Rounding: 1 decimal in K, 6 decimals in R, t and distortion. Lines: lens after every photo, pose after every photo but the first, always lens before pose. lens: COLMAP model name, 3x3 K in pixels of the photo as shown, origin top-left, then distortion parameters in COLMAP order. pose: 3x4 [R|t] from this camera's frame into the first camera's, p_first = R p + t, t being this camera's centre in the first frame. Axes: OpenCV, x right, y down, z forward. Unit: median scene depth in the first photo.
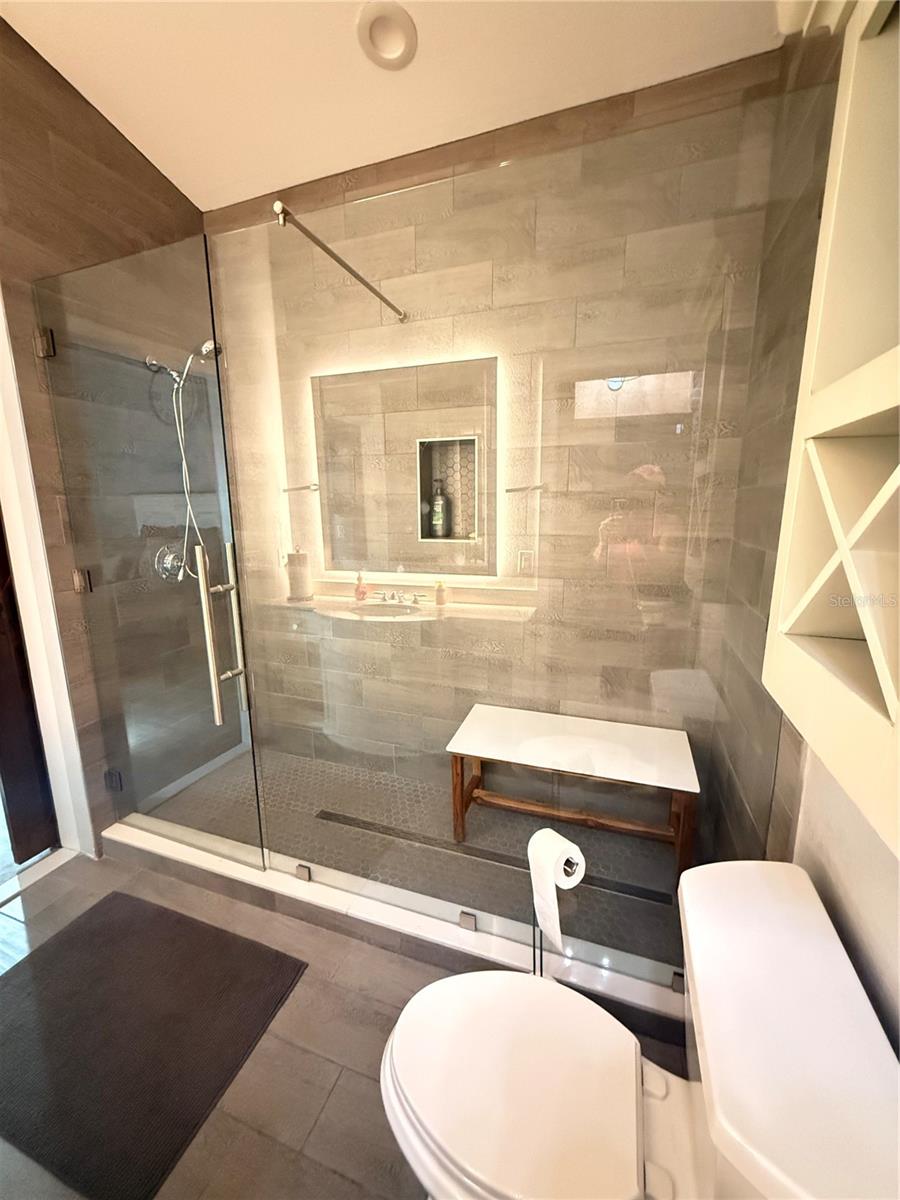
lens RADIAL K [[480.0, 0, 450.6], [0, 480.0, 598.9], [0, 0, 1]] dist [-0.002758, -0.000497]
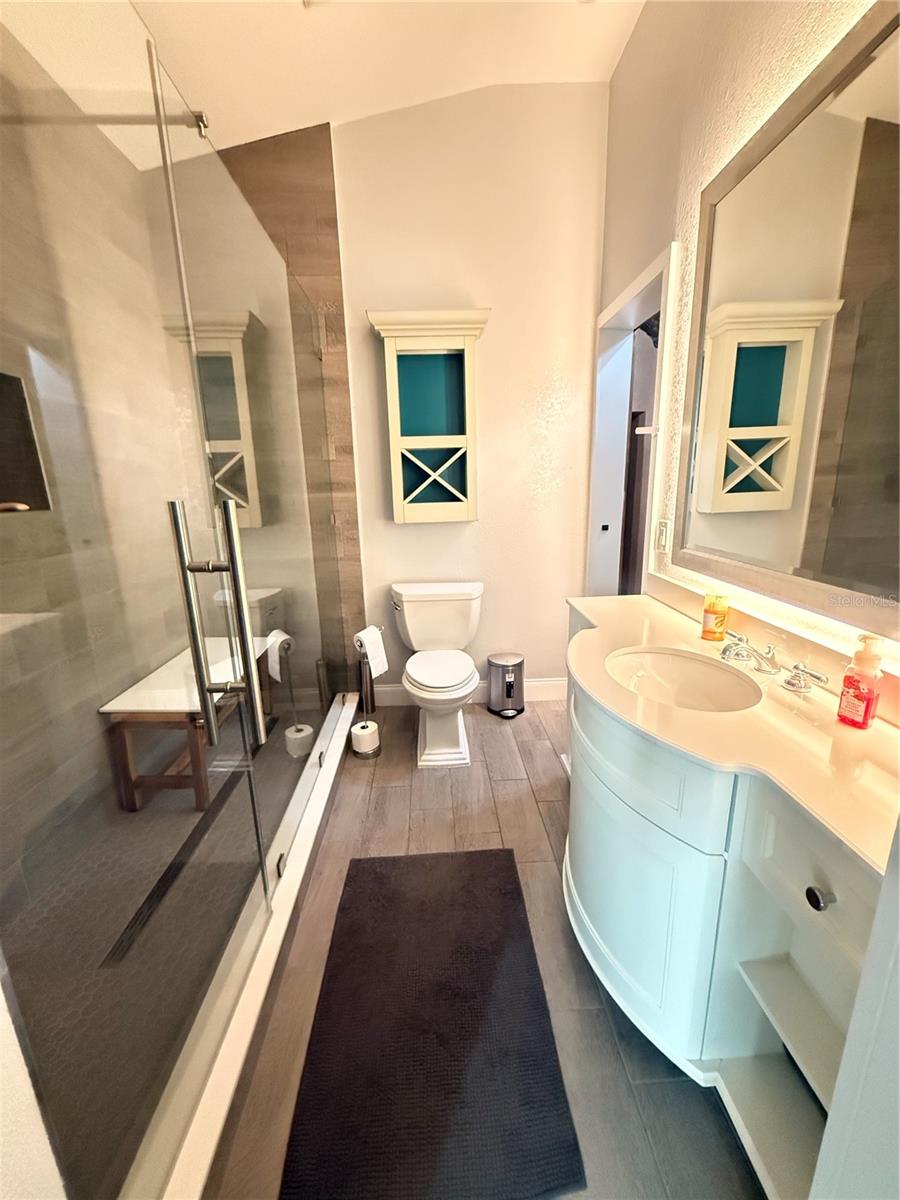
lens RADIAL K [[480.0, 0, 448.5], [0, 480.0, 598.3], [0, 0, 1]] dist [-0.002758, -0.000497]
pose [[-0.376393, -0.196045, 0.905481, -1.109514], [0.209702, 0.933961, 0.289381, -0.094308], [-0.902415, 0.298802, -0.310425, 0.811333]]
